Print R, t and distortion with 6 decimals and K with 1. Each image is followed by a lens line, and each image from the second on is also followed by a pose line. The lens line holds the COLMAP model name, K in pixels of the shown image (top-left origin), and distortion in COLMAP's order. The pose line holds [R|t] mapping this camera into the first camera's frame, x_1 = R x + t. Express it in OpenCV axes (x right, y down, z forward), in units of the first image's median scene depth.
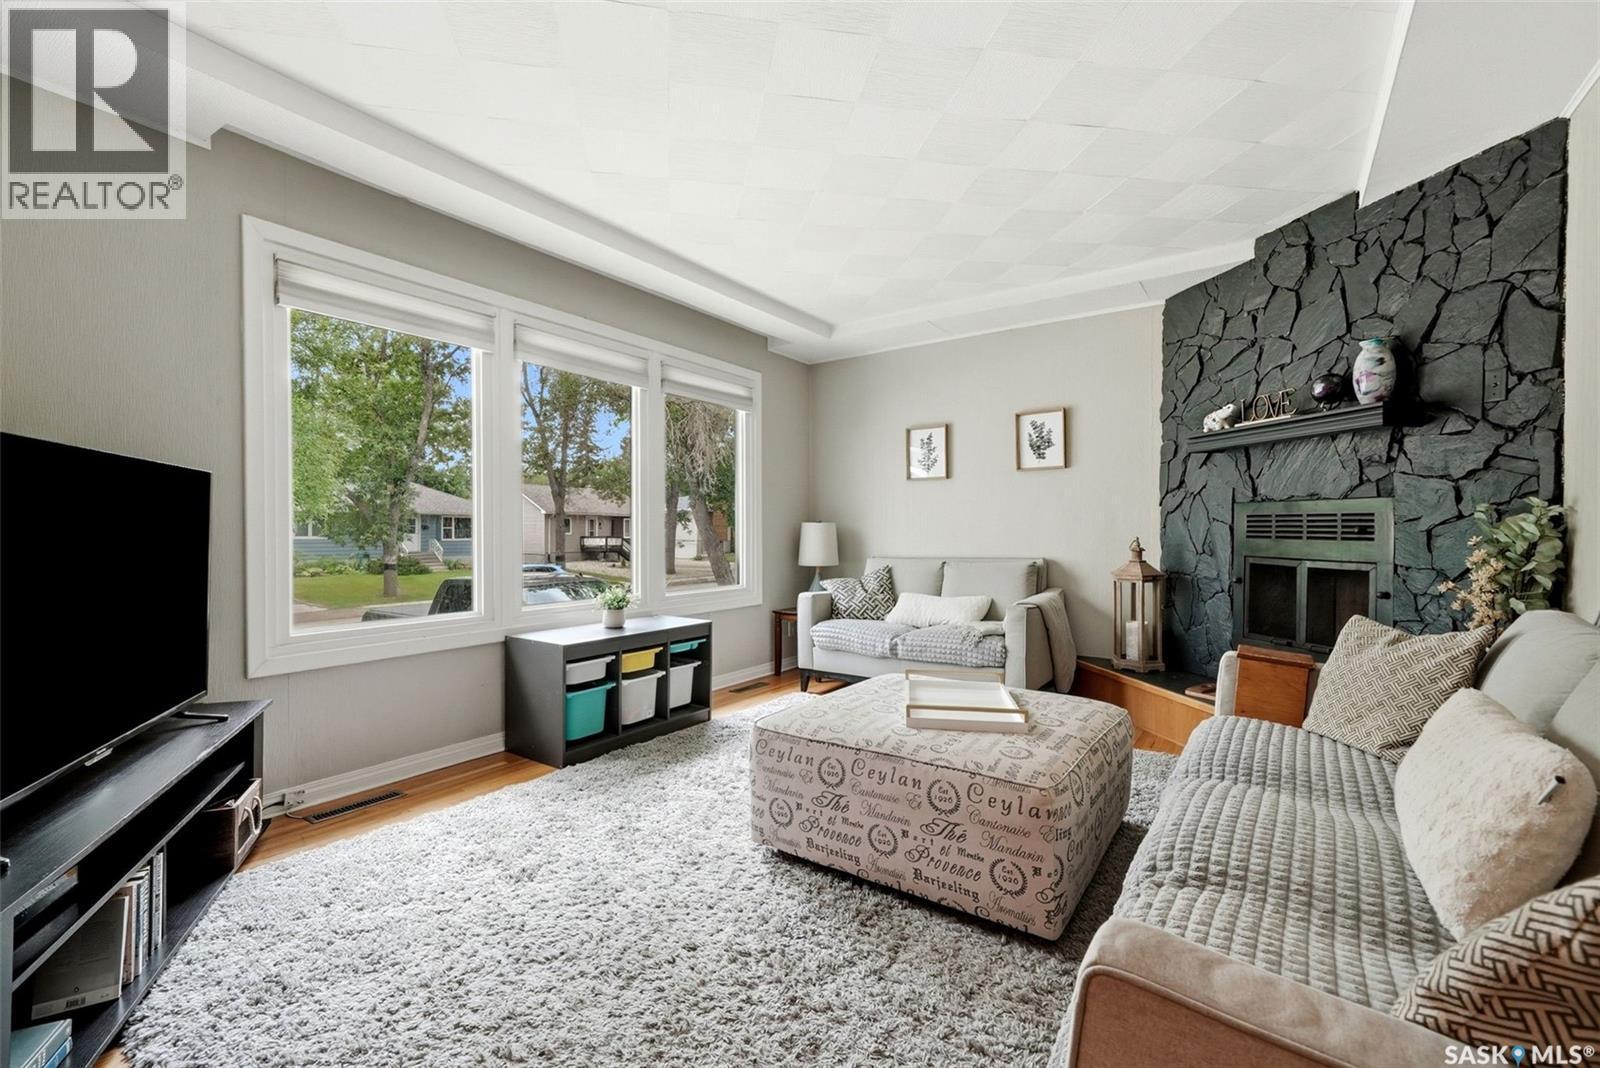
lens RADIAL K [[704.8, 0, 797.2], [0, 704.8, 530.6], [0, 0, 1]] dist [0.000035, 0.000004]
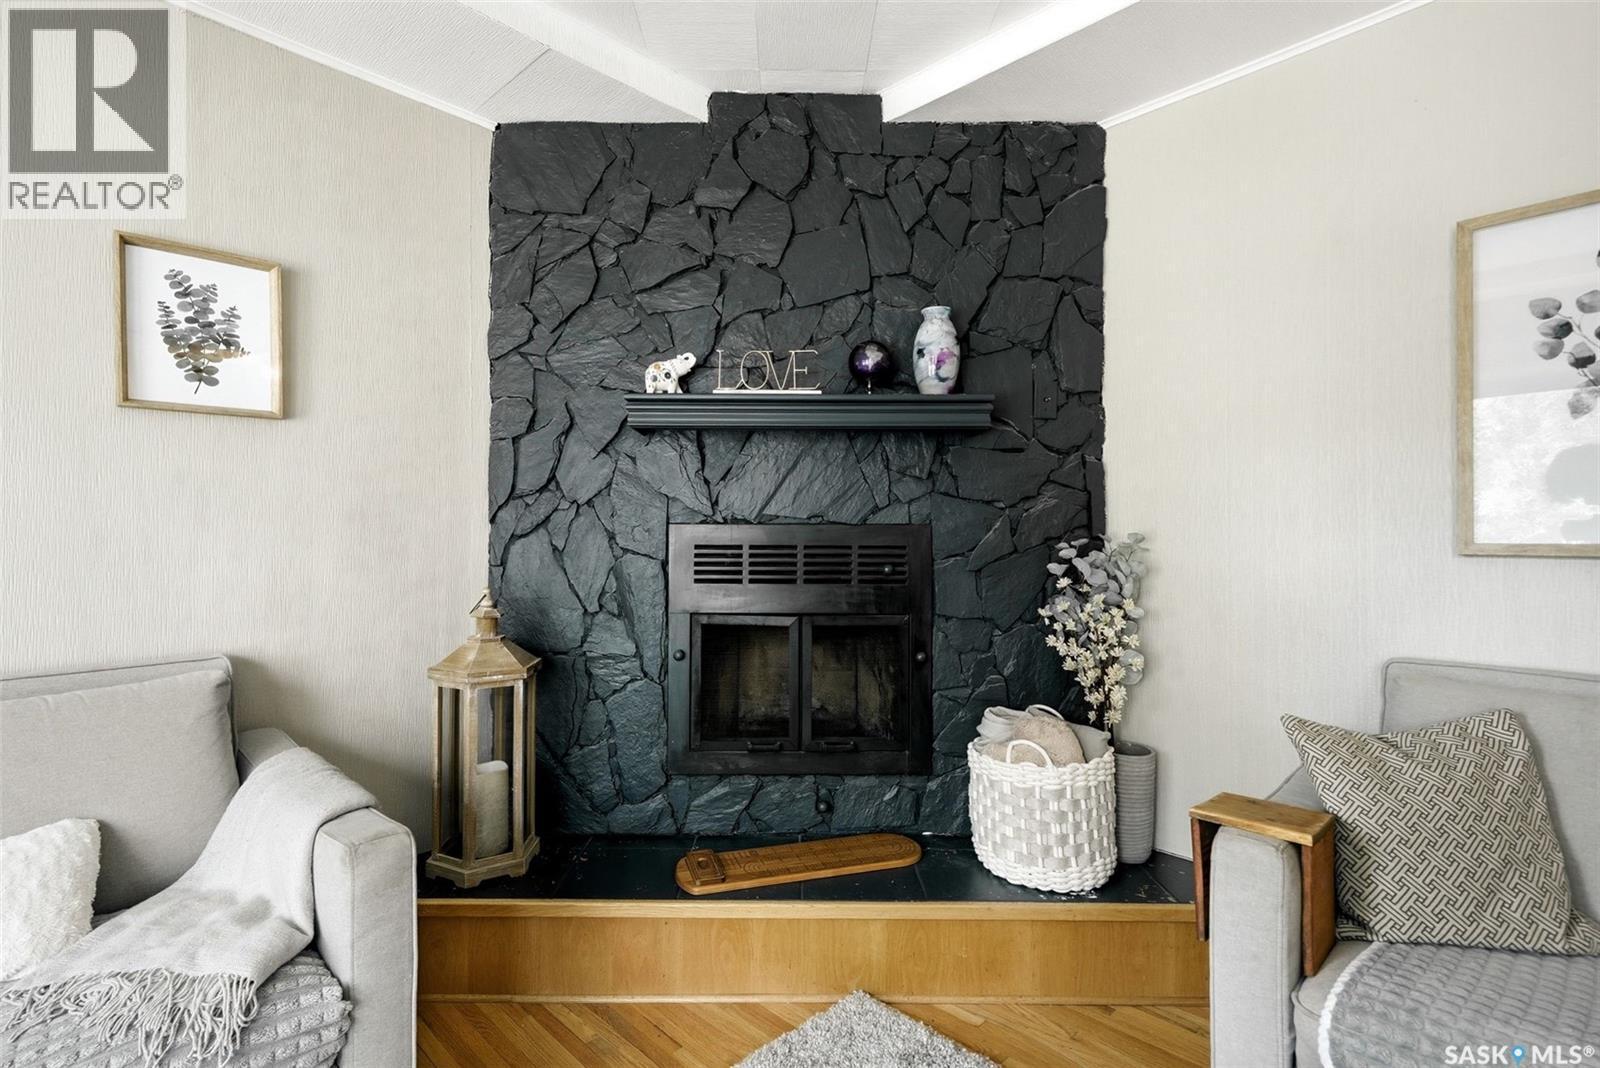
lens RADIAL K [[769.7, 0, 797.0], [0, 769.7, 537.9], [0, 0, 1]] dist [0.011423, -0.000309]
pose [[0.179167, 0.014770, 0.983708, 0.009869], [0.005857, 0.999854, -0.016080, -0.016431], [-0.983801, 0.008642, 0.179054, 0.788609]]
